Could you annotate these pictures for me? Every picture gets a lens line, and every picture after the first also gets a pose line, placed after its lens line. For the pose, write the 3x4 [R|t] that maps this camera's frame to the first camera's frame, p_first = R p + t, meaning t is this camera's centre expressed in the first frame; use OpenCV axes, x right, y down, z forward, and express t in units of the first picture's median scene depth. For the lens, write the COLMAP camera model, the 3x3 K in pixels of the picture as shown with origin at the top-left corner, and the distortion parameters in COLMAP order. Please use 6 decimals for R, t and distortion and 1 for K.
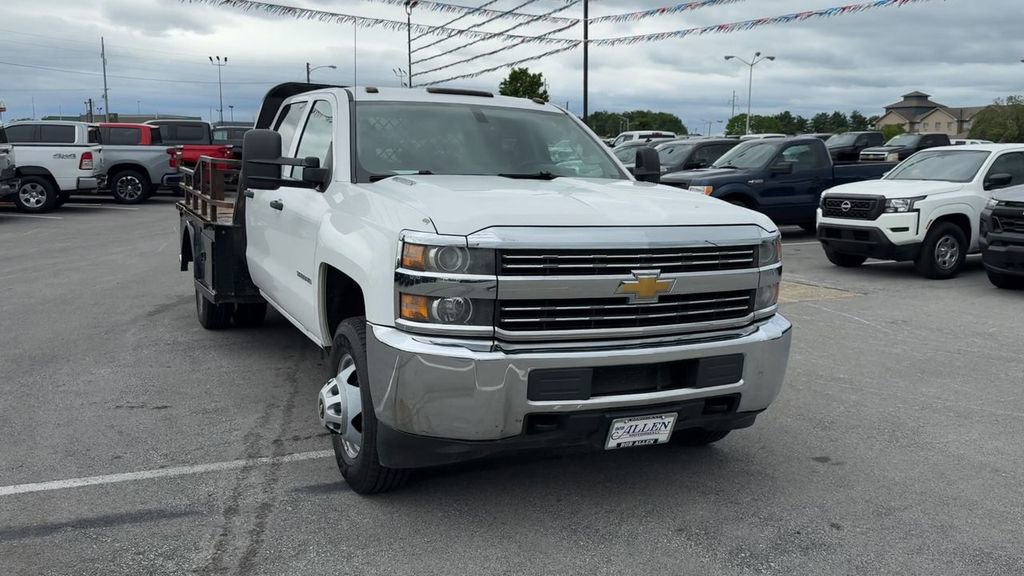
lens RADIAL K [[910.4, 0, 551.4], [0, 910.4, 289.3], [0, 0, 1]] dist [0.141908, -0.278473]
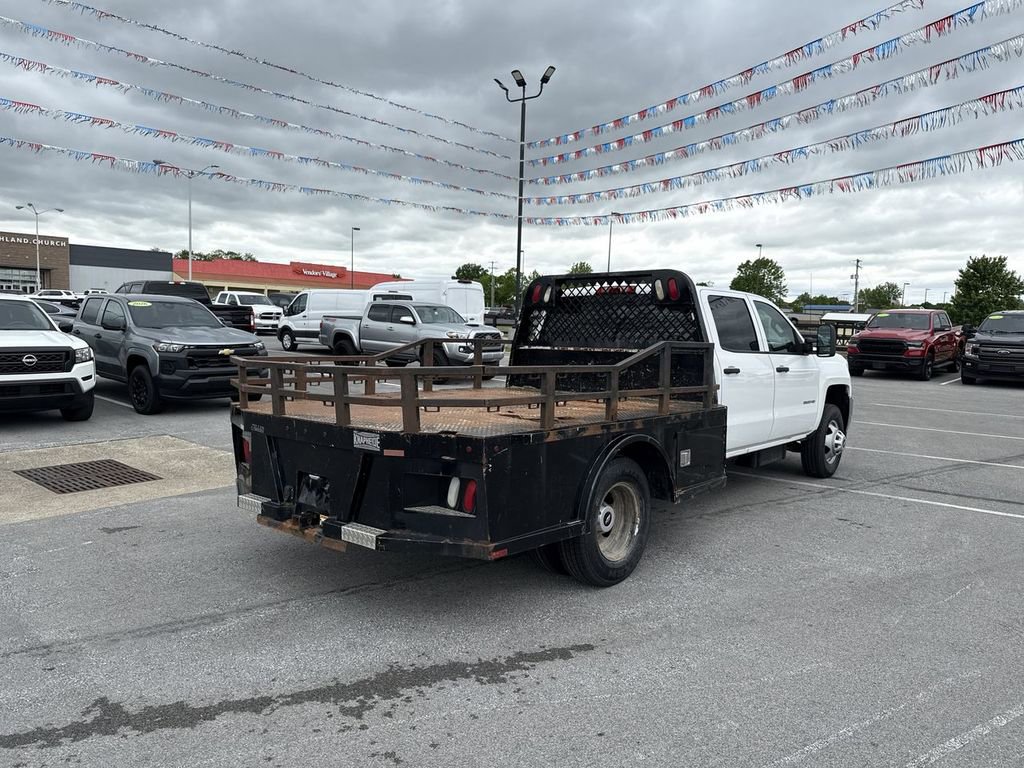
lens RADIAL K [[715.8, 0, 513.6], [0, 715.8, 373.6], [0, 0, 1]] dist [0.114550, -0.198048]
pose [[-0.376807, -0.090974, 0.921813, -1.460243], [0.098194, 0.985635, 0.137412, -0.346171], [-0.921072, 0.142294, -0.362461, 2.174339]]
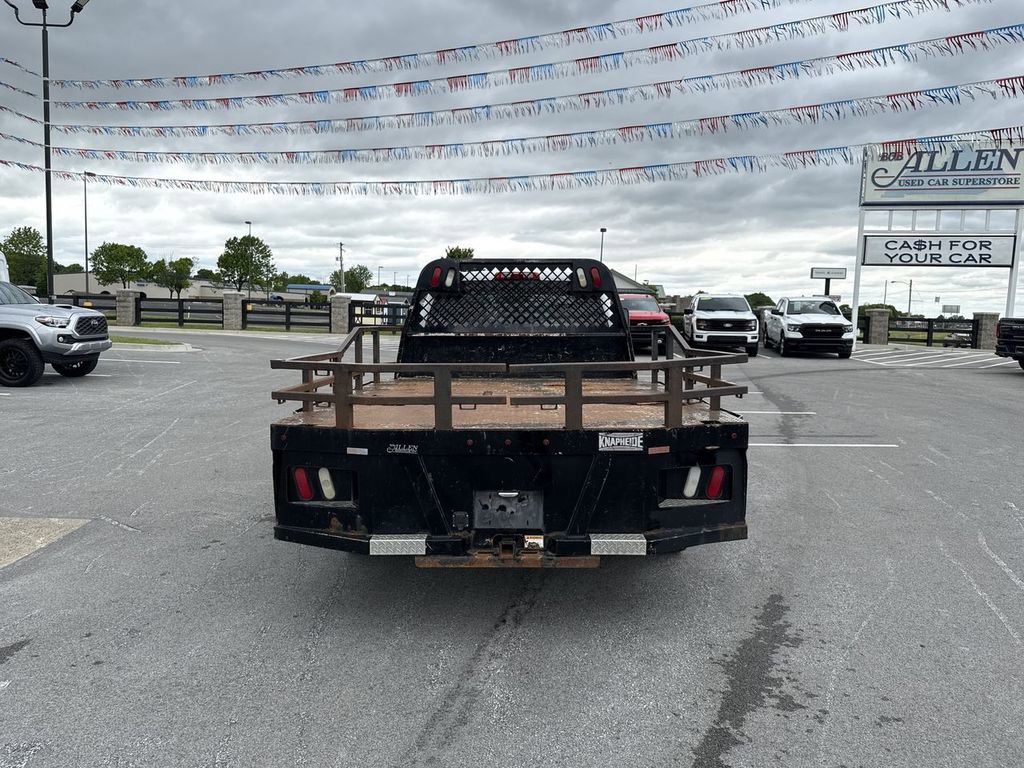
lens RADIAL K [[717.7, 0, 530.6], [0, 717.7, 352.5], [0, 0, 1]] dist [0.053049, -0.065691]
pose [[-0.888250, -0.057748, 0.455716, -0.924238], [0.031751, 0.981976, 0.186322, -0.409297], [-0.458261, 0.179970, -0.870406, 2.709758]]
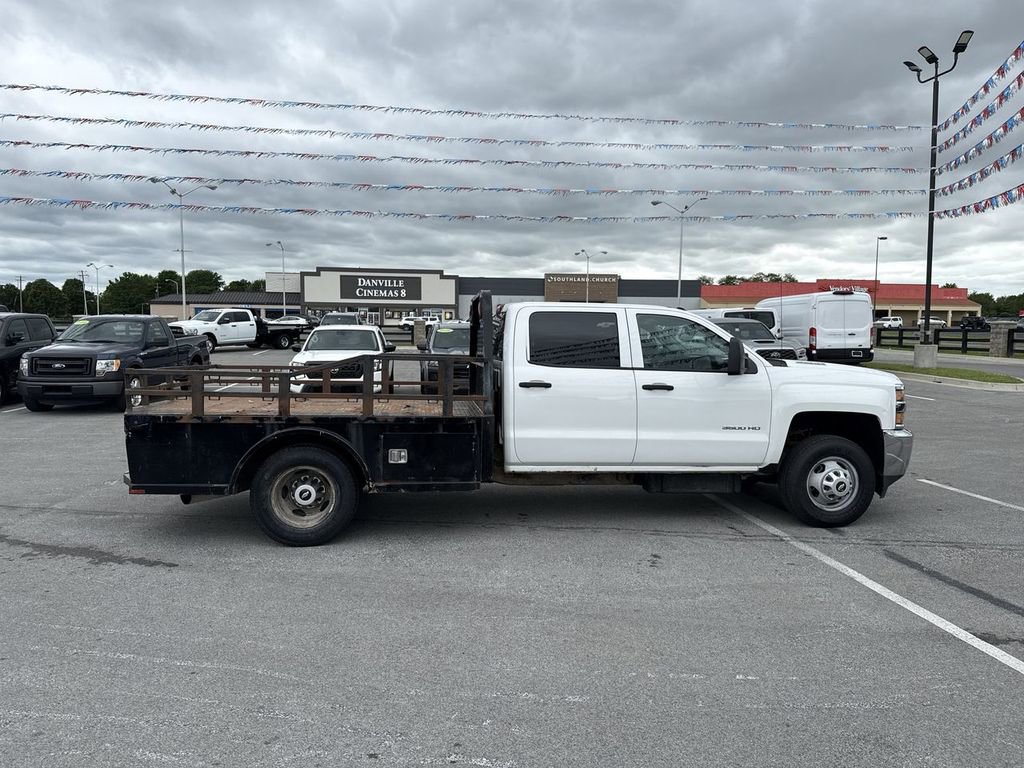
lens RADIAL K [[715.8, 0, 513.6], [0, 715.8, 373.6], [0, 0, 1]] dist [0.114550, -0.198048]
pose [[0.344974, -0.065866, 0.936298, -1.647840], [0.130457, 0.991217, 0.021663, -0.193852], [-0.929502, 0.114673, 0.350537, 0.959553]]
